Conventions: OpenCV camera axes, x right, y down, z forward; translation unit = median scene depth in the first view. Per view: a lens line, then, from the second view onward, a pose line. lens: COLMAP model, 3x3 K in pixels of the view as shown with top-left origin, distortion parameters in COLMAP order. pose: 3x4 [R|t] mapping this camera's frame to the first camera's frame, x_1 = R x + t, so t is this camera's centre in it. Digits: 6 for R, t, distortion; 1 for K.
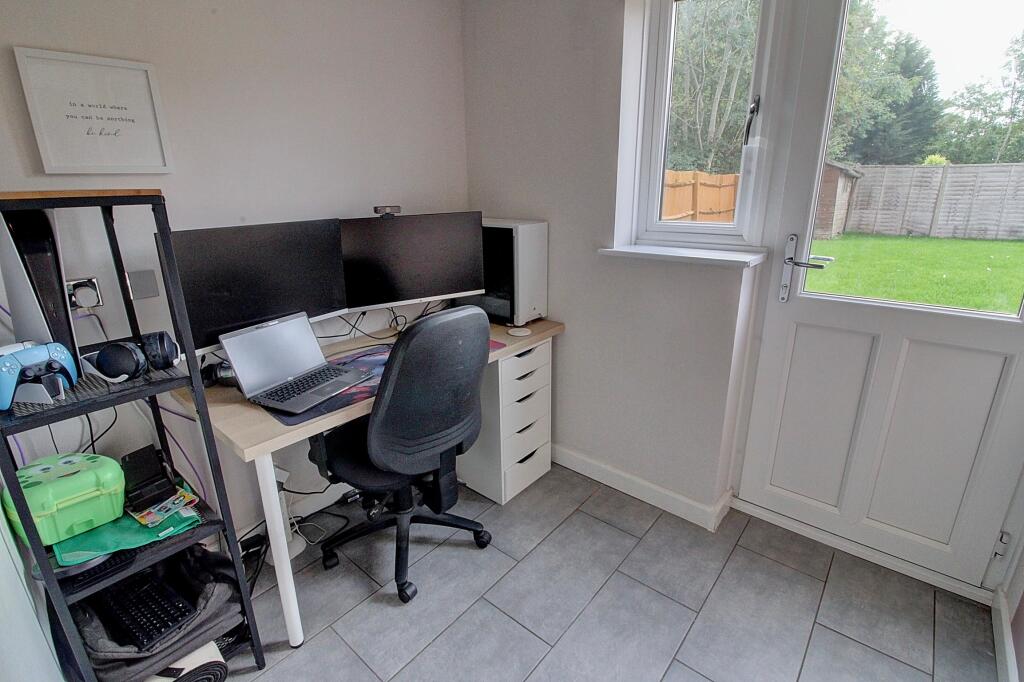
lens RADIAL K [[475.8, 0, 511.2], [0, 475.8, 336.3], [0, 0, 1]] dist [-0.009076, -0.008008]
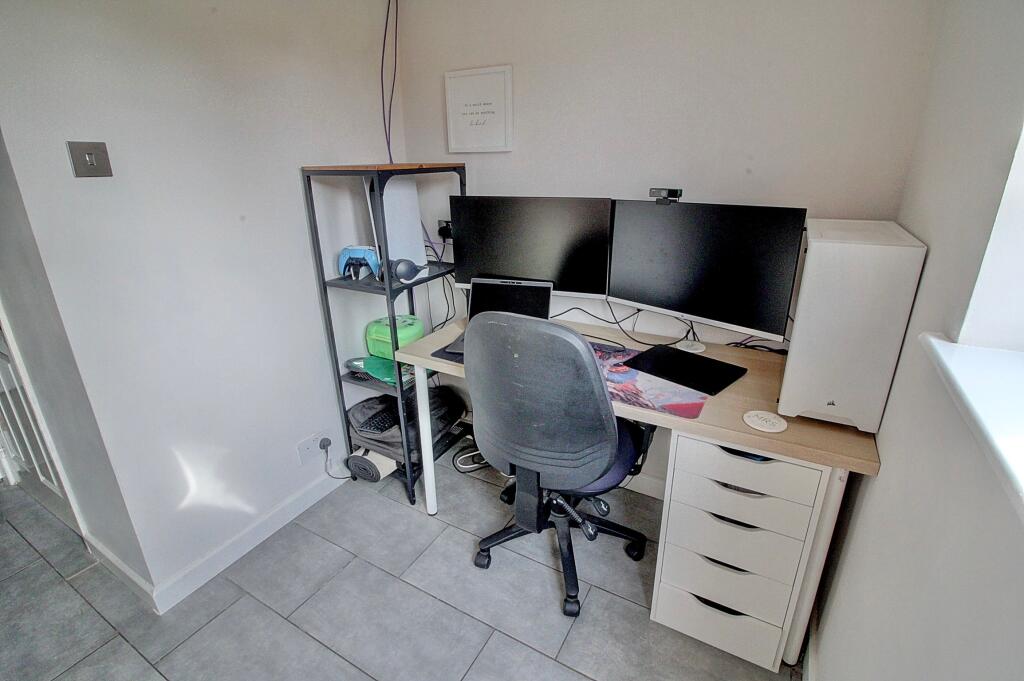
lens RADIAL K [[475.8, 0, 517.2], [0, 475.8, 337.2], [0, 0, 1]] dist [-0.009076, -0.008008]
pose [[0.185899, 0.351095, -0.917700, 0.585811], [-0.290351, 0.911900, 0.290060, -0.234275], [0.938690, 0.212533, 0.271462, 0.686070]]
